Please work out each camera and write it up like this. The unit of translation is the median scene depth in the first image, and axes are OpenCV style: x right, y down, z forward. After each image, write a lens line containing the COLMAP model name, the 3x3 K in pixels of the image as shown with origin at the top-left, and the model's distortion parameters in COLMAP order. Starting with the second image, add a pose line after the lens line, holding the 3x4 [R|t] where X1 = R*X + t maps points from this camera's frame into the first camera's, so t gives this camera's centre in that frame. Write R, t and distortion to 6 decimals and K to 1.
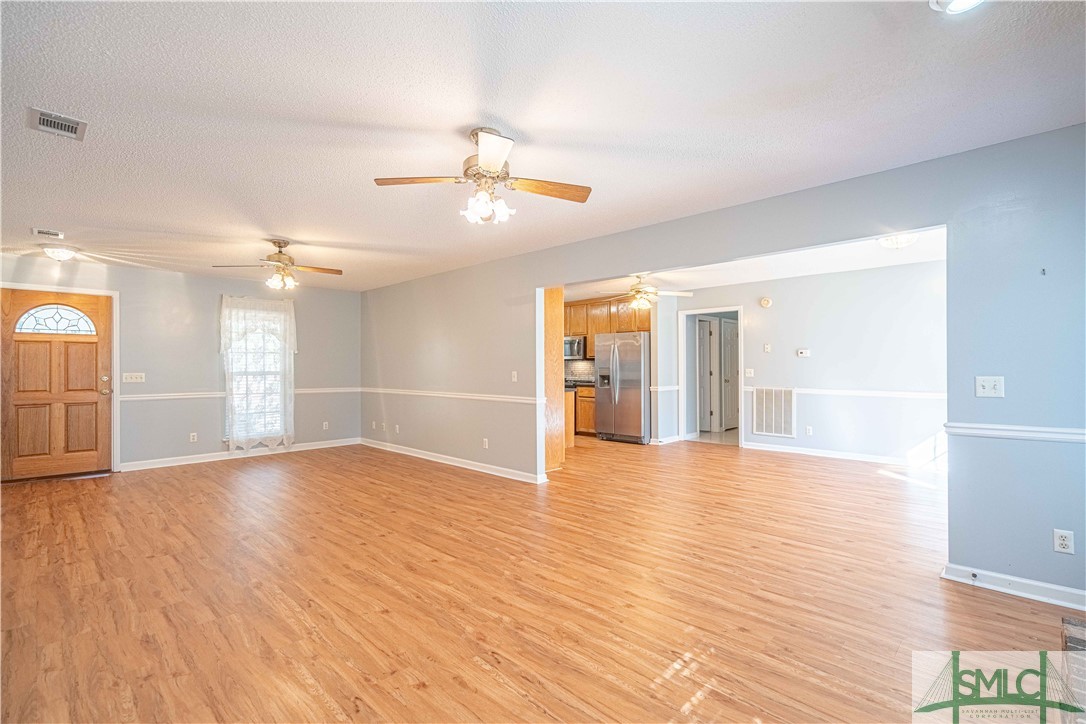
lens RADIAL K [[493.1, 0, 544.8], [0, 493.1, 365.0], [0, 0, 1]] dist [-0.004403, 0.000931]
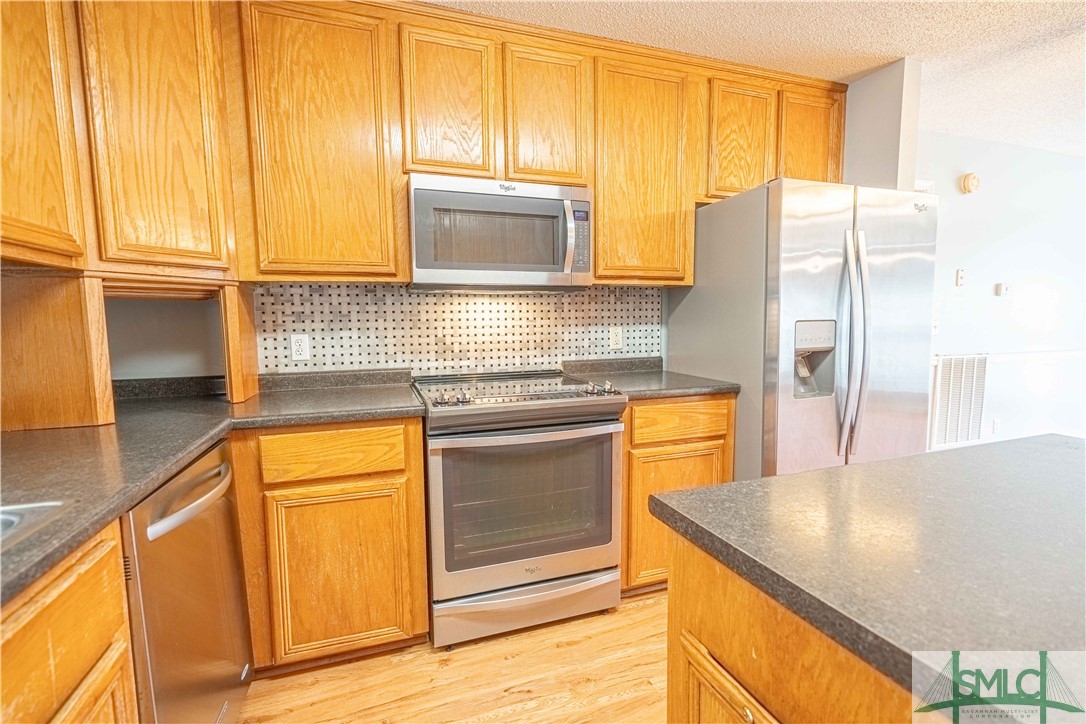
lens RADIAL K [[489.1, 0, 546.4], [0, 489.1, 363.8], [0, 0, 1]] dist [-0.001769, 0.000899]
pose [[0.448907, -0.086691, 0.889363, -0.241069], [0.007394, 0.995609, 0.093315, 0.005914], [-0.893548, -0.035314, 0.447577, 1.484150]]
